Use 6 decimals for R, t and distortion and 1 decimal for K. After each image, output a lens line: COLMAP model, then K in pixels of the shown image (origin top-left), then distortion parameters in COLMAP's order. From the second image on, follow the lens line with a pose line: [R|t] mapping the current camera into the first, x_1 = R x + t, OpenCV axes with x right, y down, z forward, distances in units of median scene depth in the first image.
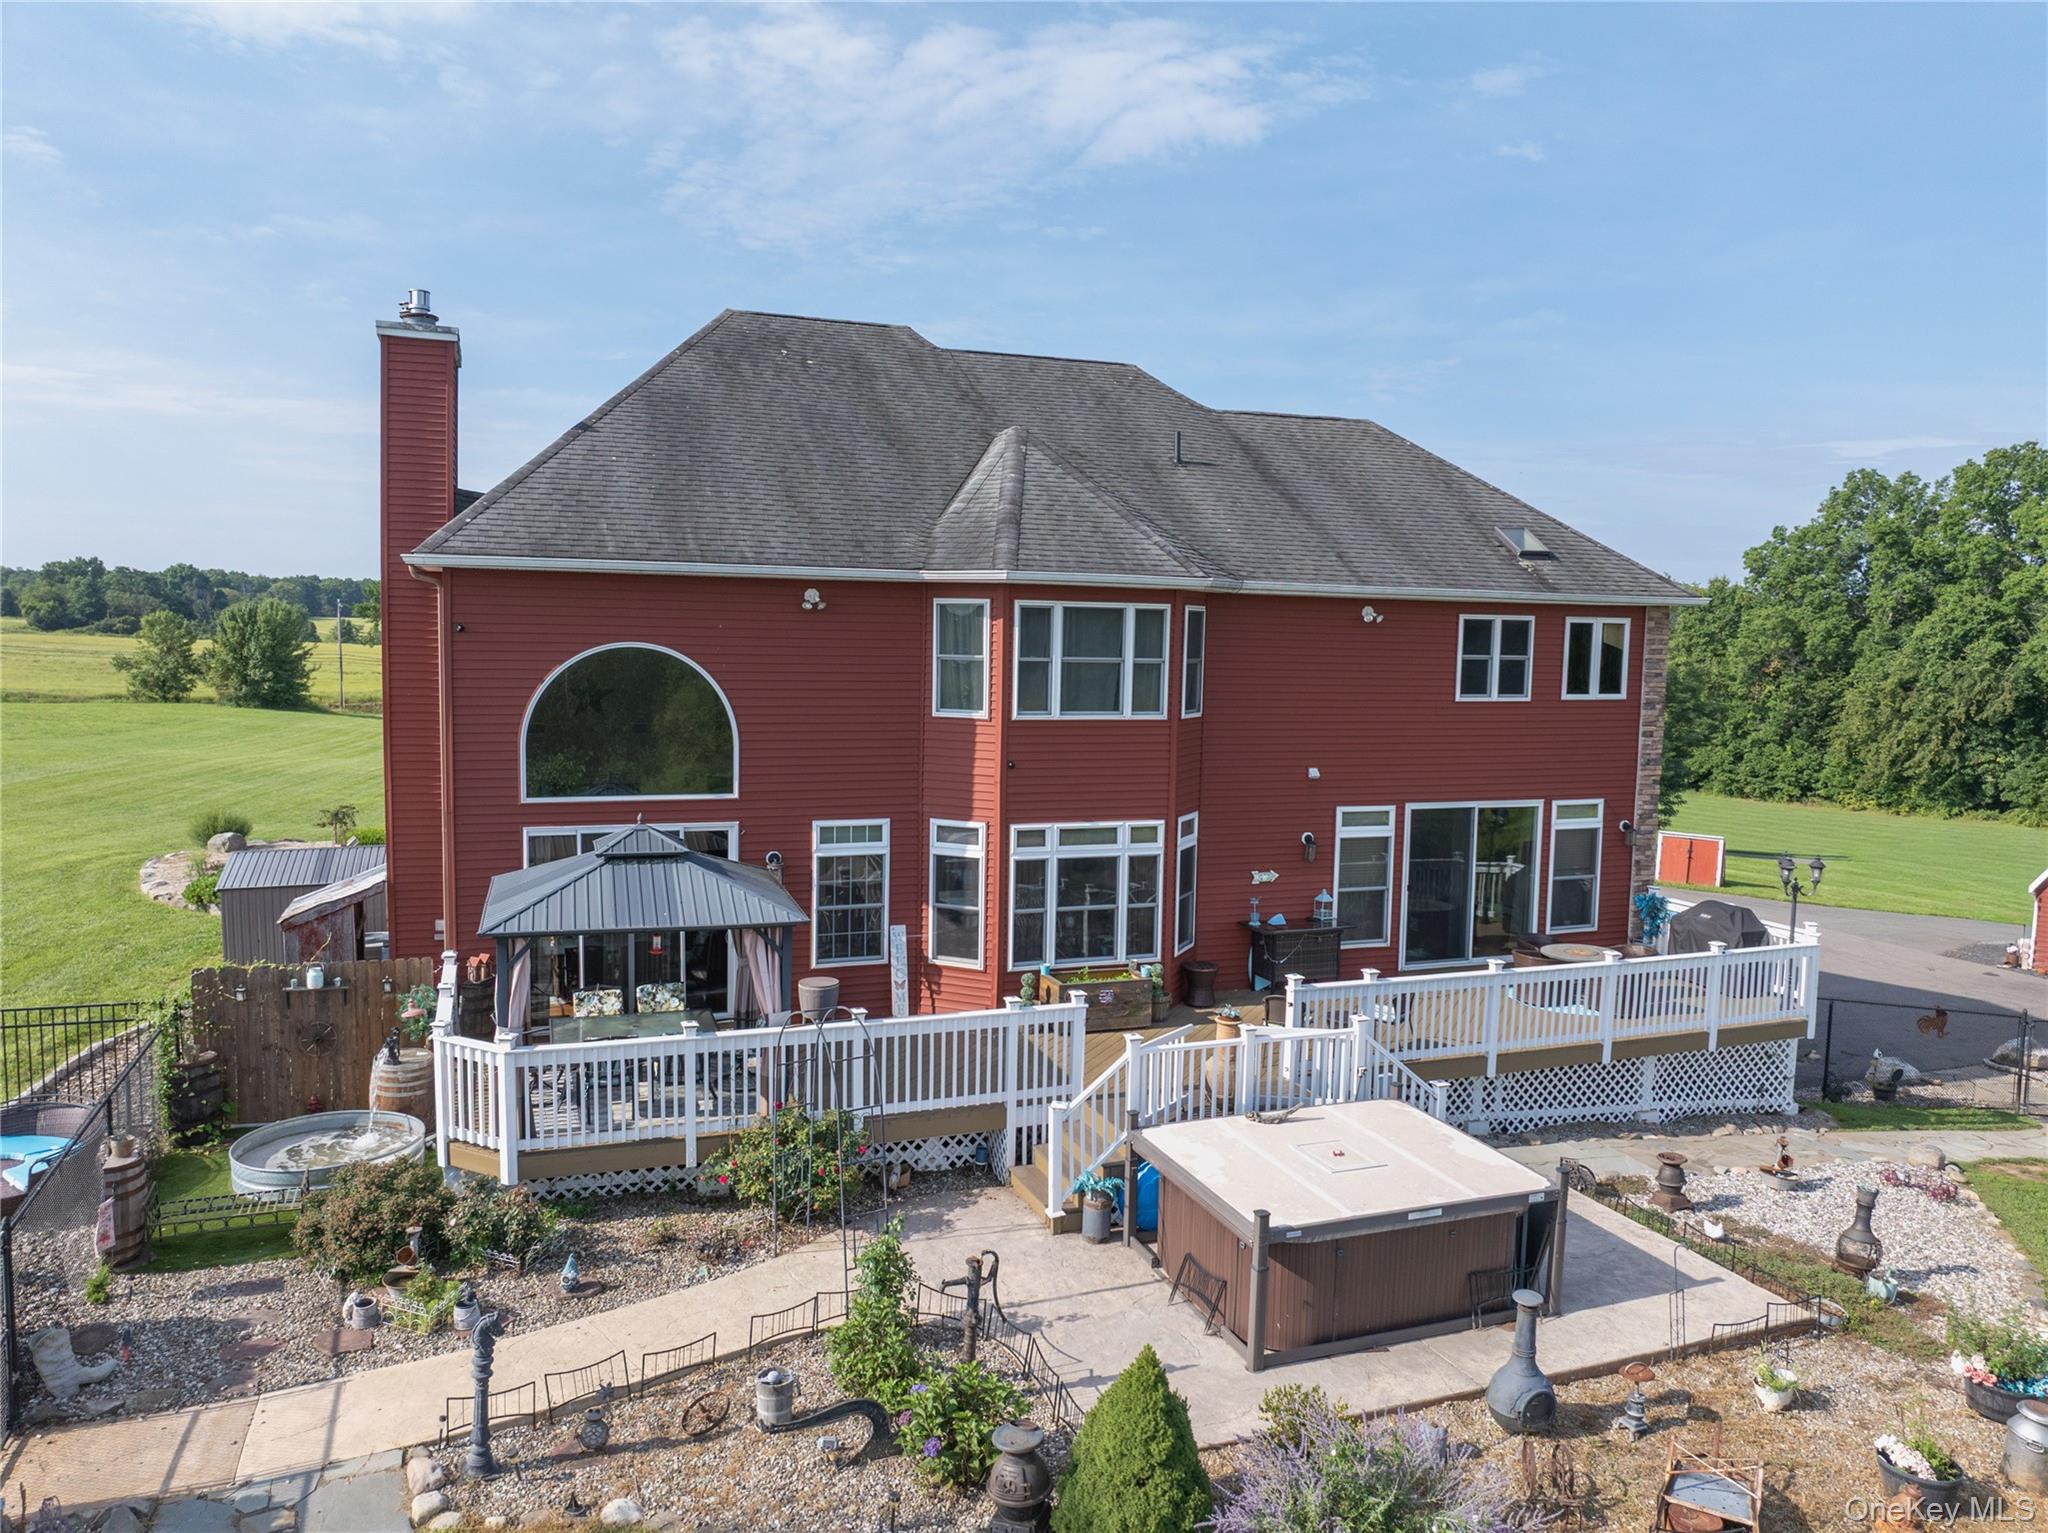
lens RADIAL K [[1441.3, 0, 1034.5], [0, 1441.3, 759.3], [0, 0, 1]] dist [-0.031032, -0.004911]
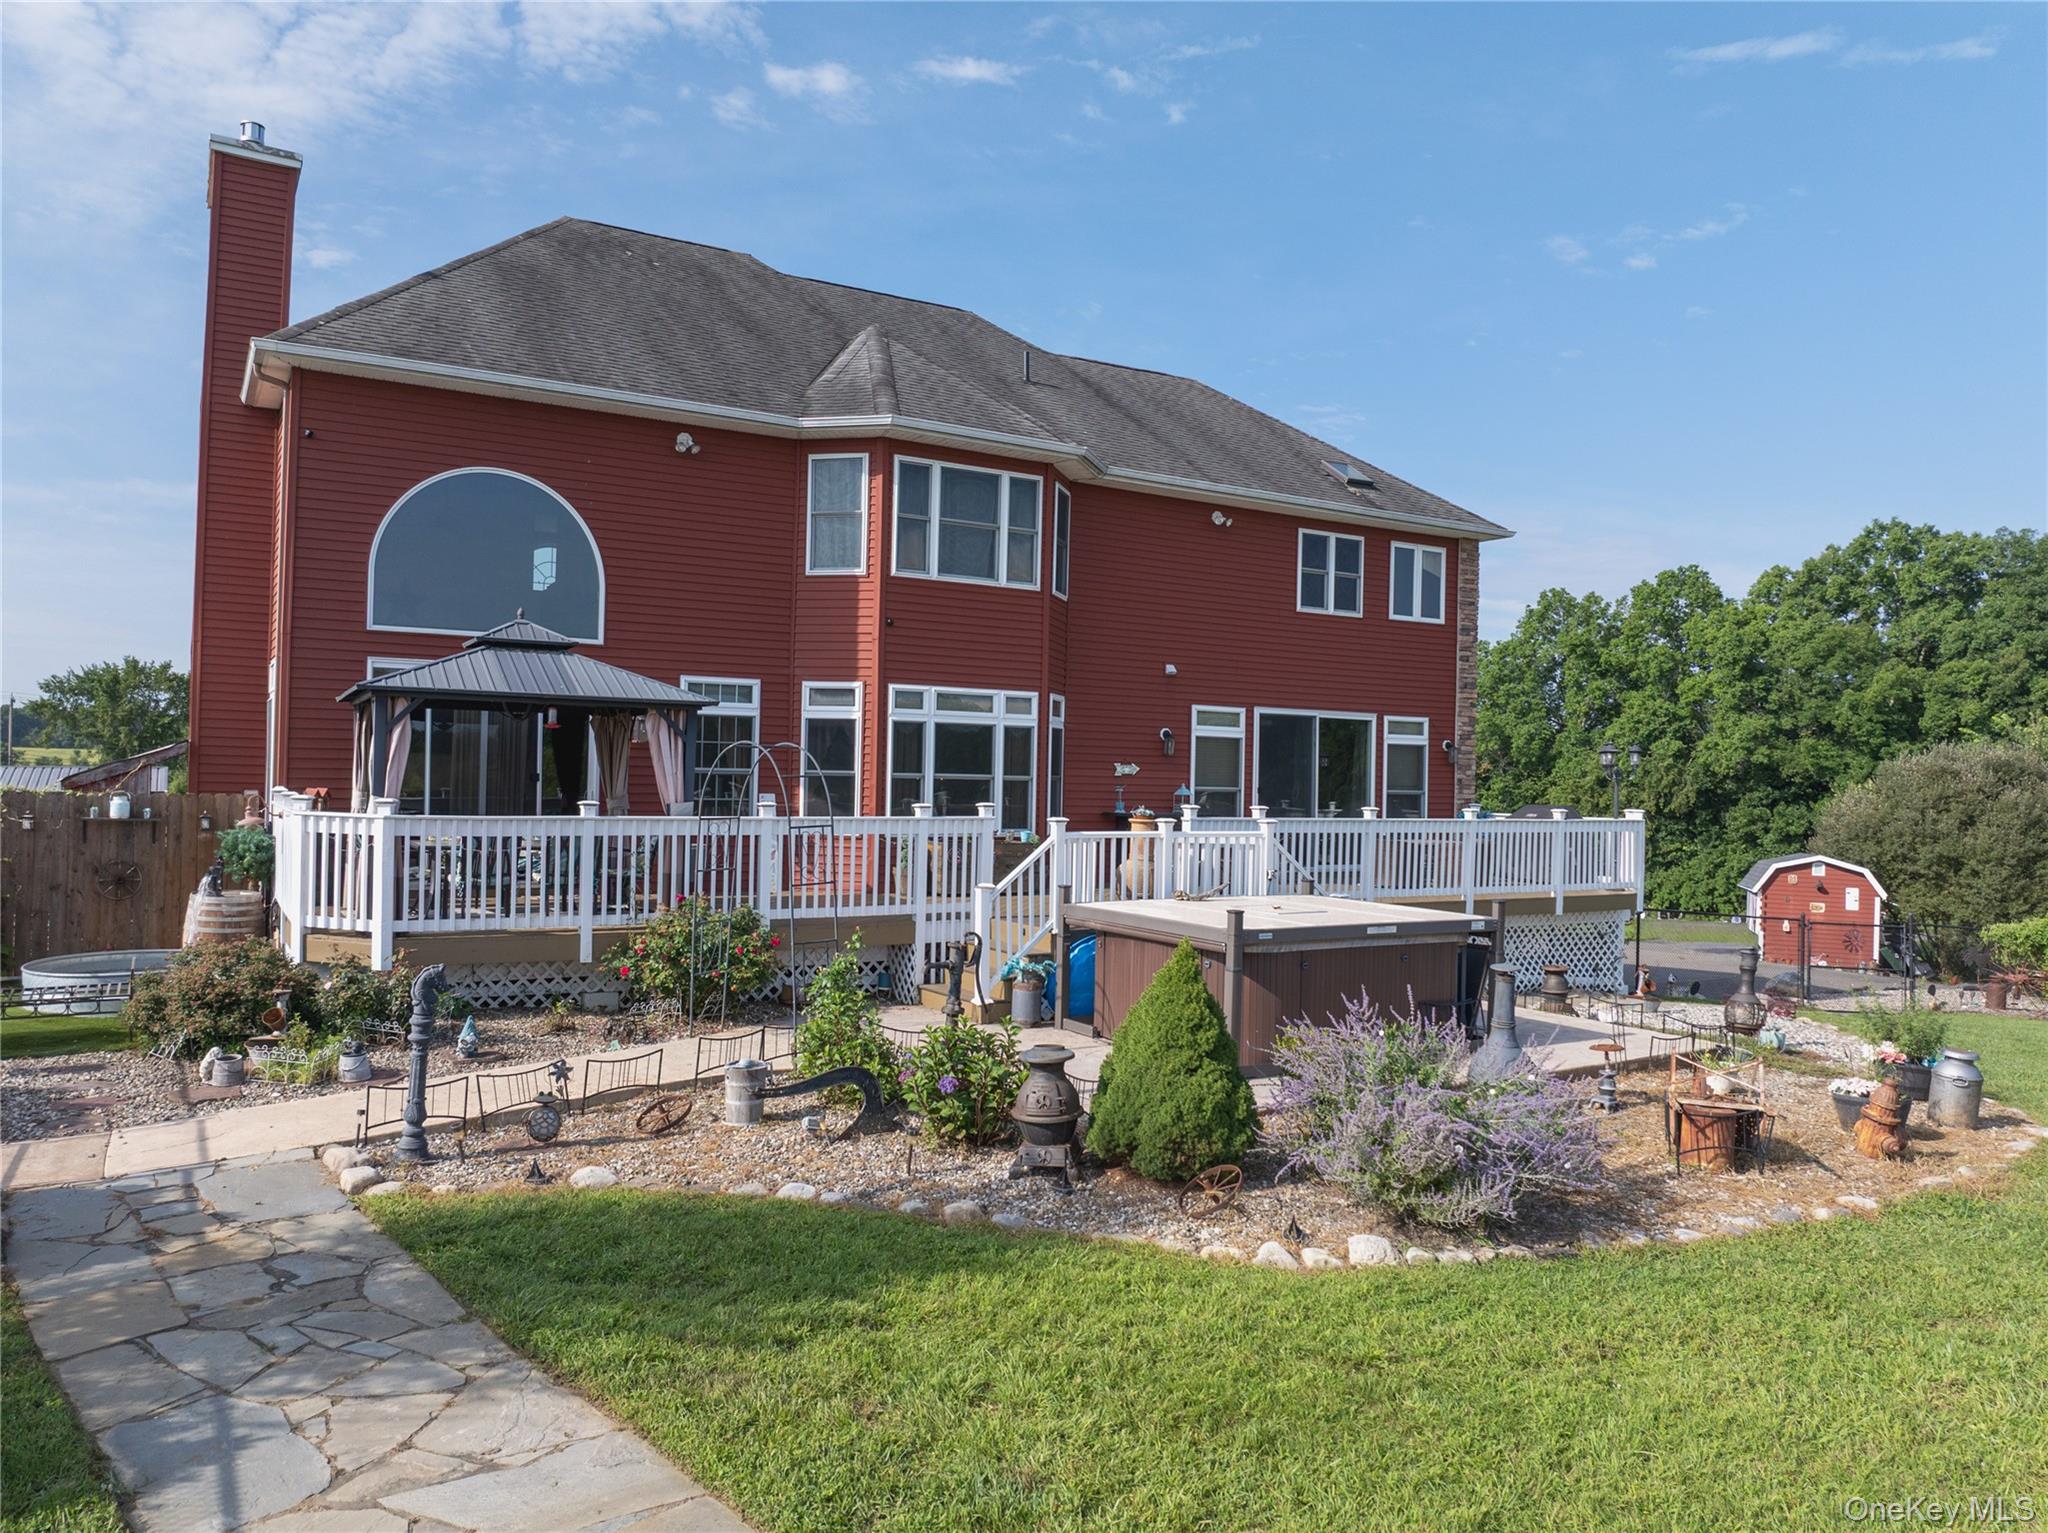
lens RADIAL K [[1441.3, 0, 1034.5], [0, 1441.3, 759.3], [0, 0, 1]] dist [-0.031032, -0.004911]
pose [[0.982921, 0.003158, 0.183999, -0.095310], [0.014763, 0.995277, -0.095944, 0.184592], [-0.183433, 0.097022, 0.978233, 0.032885]]
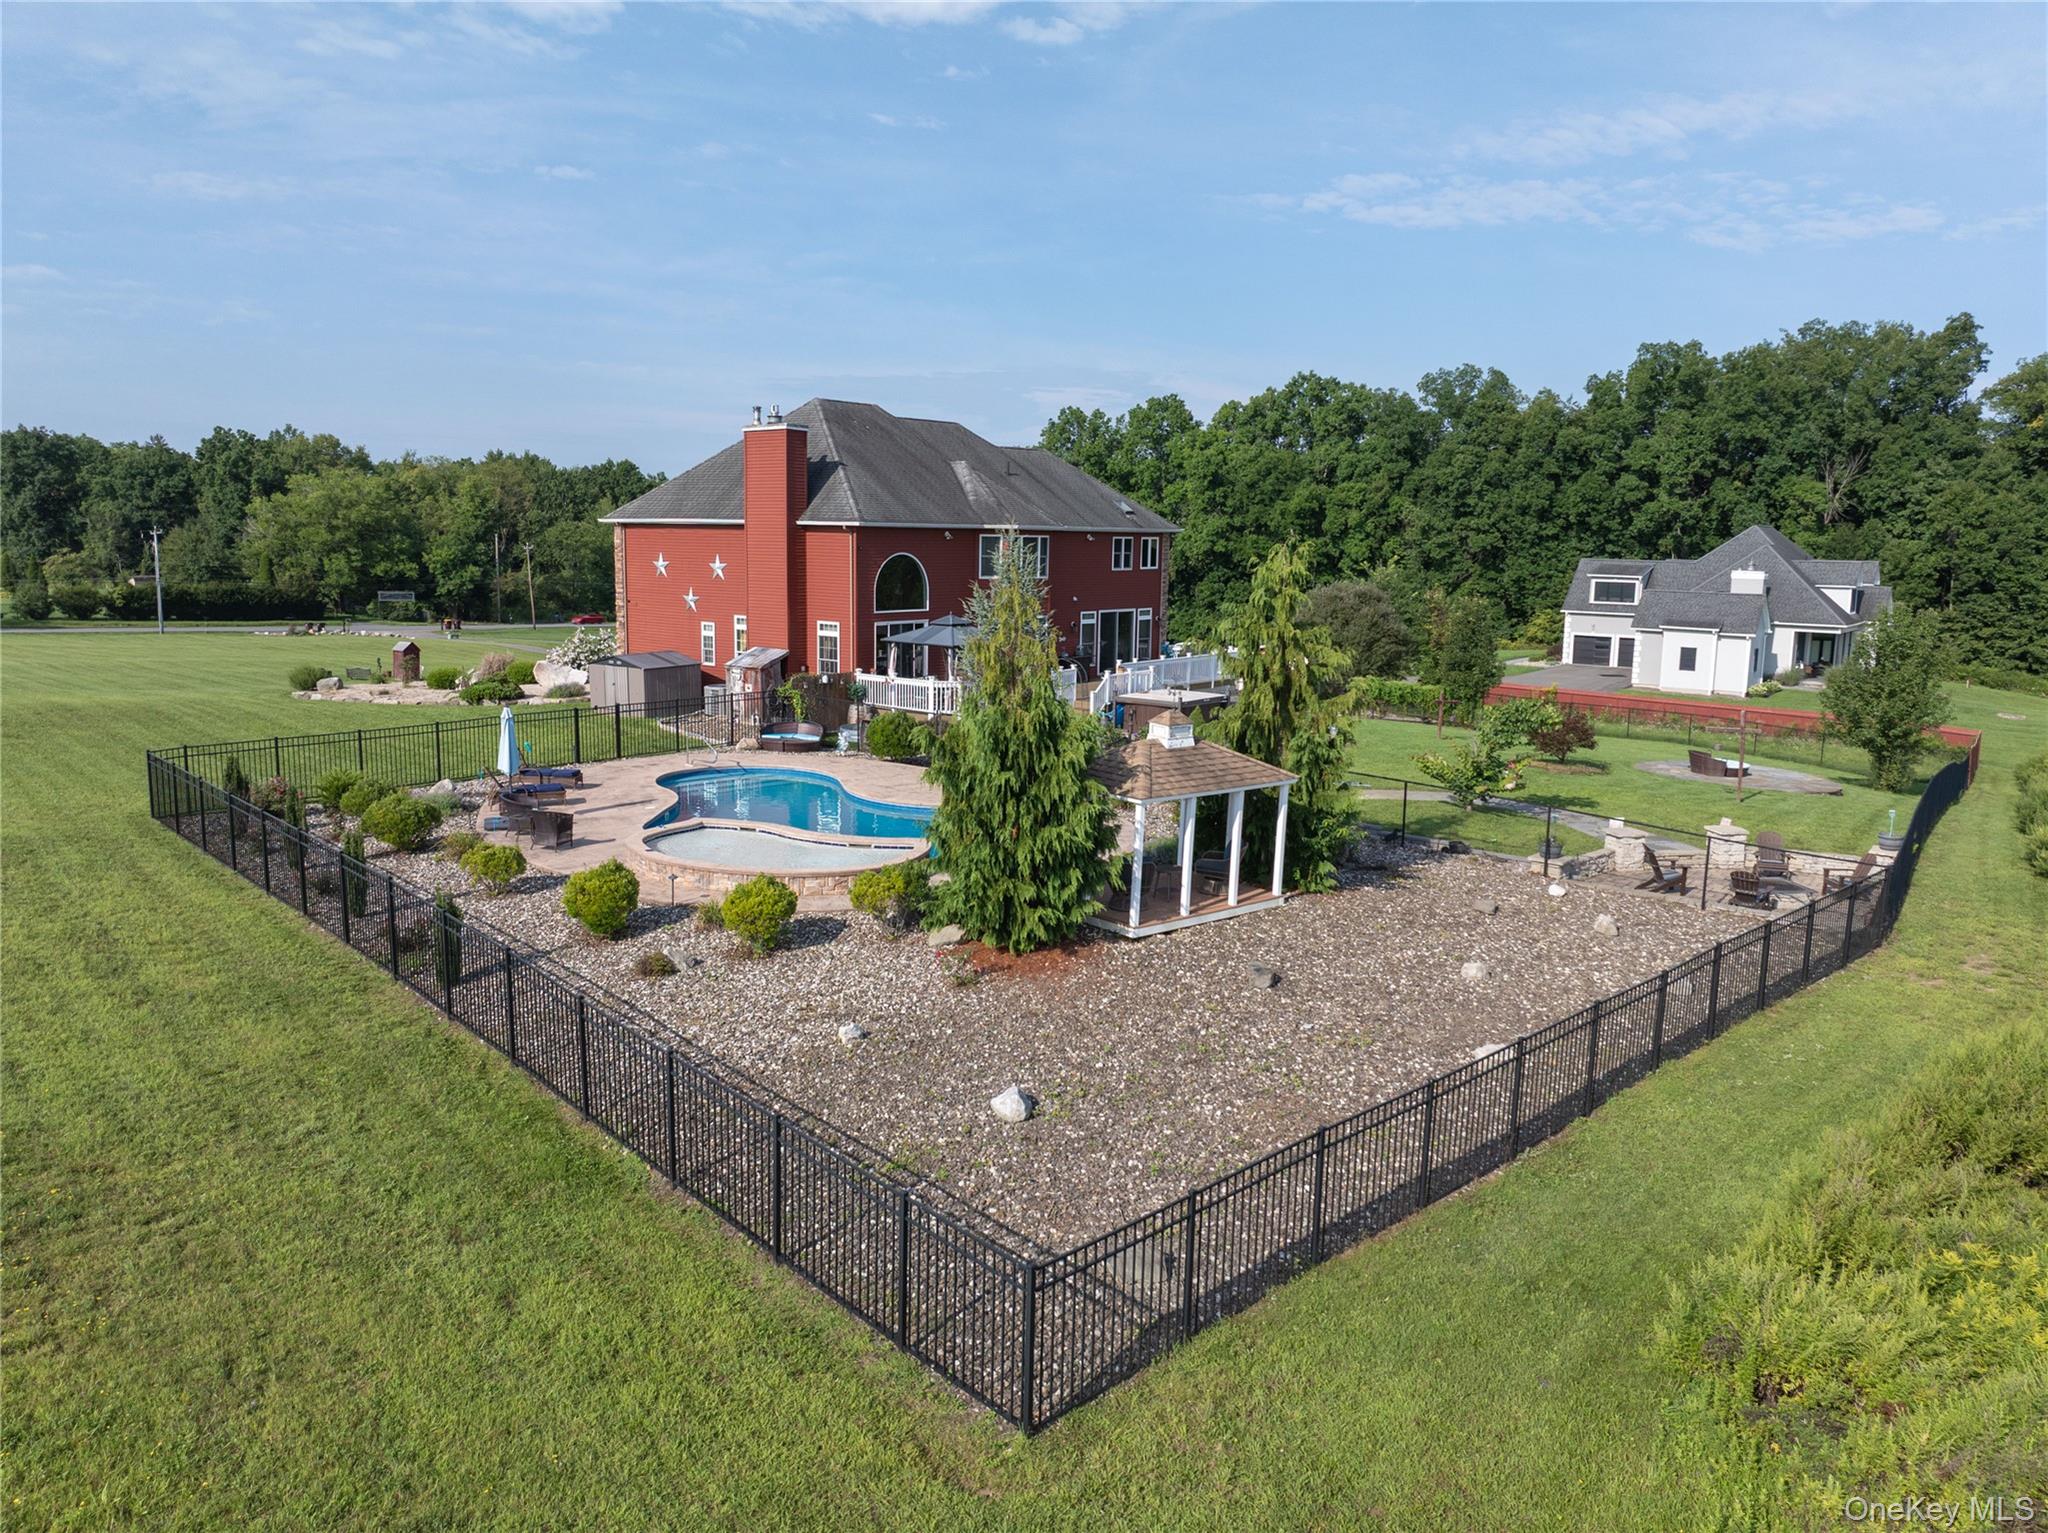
lens RADIAL K [[1441.3, 0, 1034.5], [0, 1441.3, 759.3], [0, 0, 1]] dist [-0.031032, -0.004911]
pose [[0.852717, -0.086913, 0.515093, -1.361289], [0.047062, 0.994834, 0.089951, 0.066449], [-0.520249, -0.052461, 0.852402, -1.324992]]
